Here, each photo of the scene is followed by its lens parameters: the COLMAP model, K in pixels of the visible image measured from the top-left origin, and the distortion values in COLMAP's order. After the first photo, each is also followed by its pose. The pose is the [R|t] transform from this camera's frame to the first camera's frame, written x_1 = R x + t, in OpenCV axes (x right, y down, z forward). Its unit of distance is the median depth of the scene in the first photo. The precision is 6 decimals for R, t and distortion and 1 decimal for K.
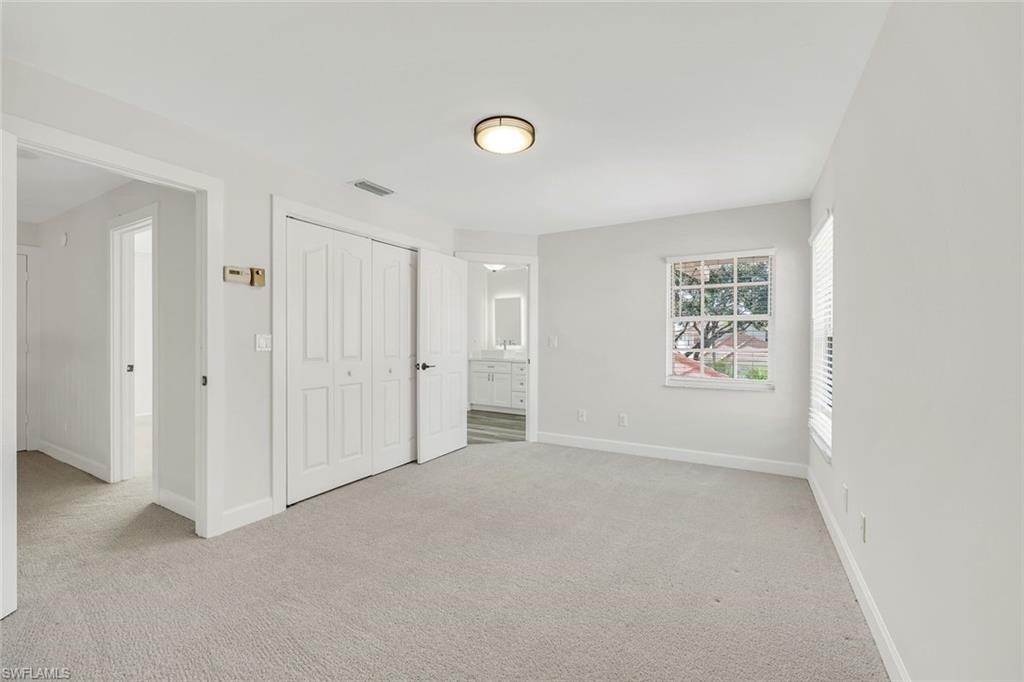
lens RADIAL K [[411.7, 0, 508.6], [0, 411.7, 340.5], [0, 0, 1]] dist [0.002291, 0.000134]
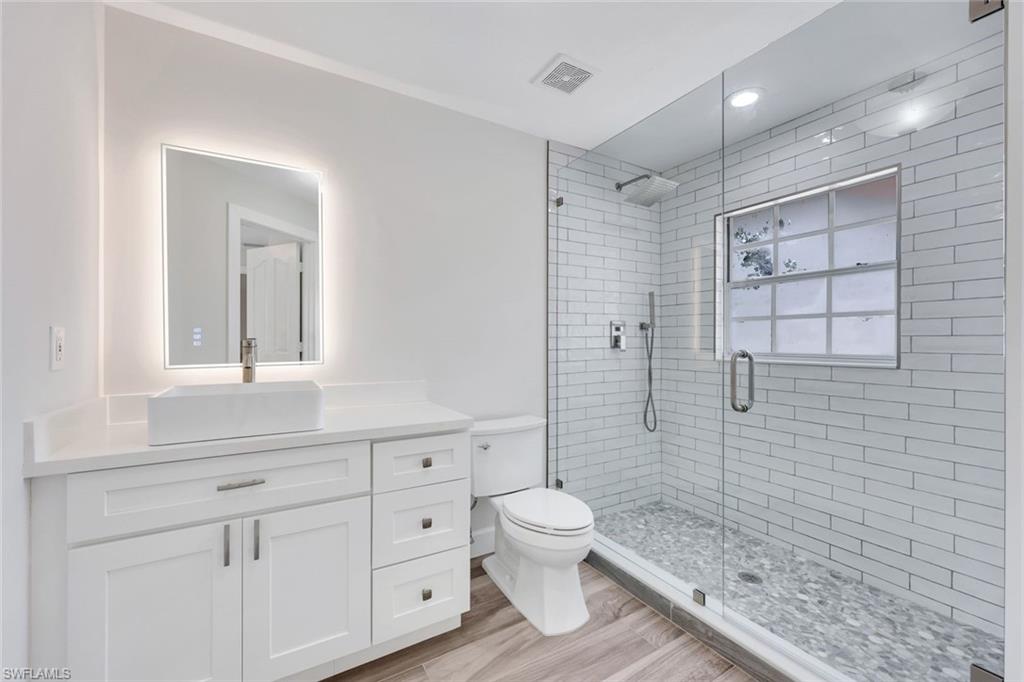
lens RADIAL K [[411.7, 0, 508.6], [0, 411.7, 340.5], [0, 0, 1]] dist [0.002291, 0.000134]
pose [[0.485656, -0.003051, 0.874145, -0.141983], [0.001828, 0.999995, 0.002474, -0.000971], [-0.874148, 0.000397, 0.485659, 0.786492]]
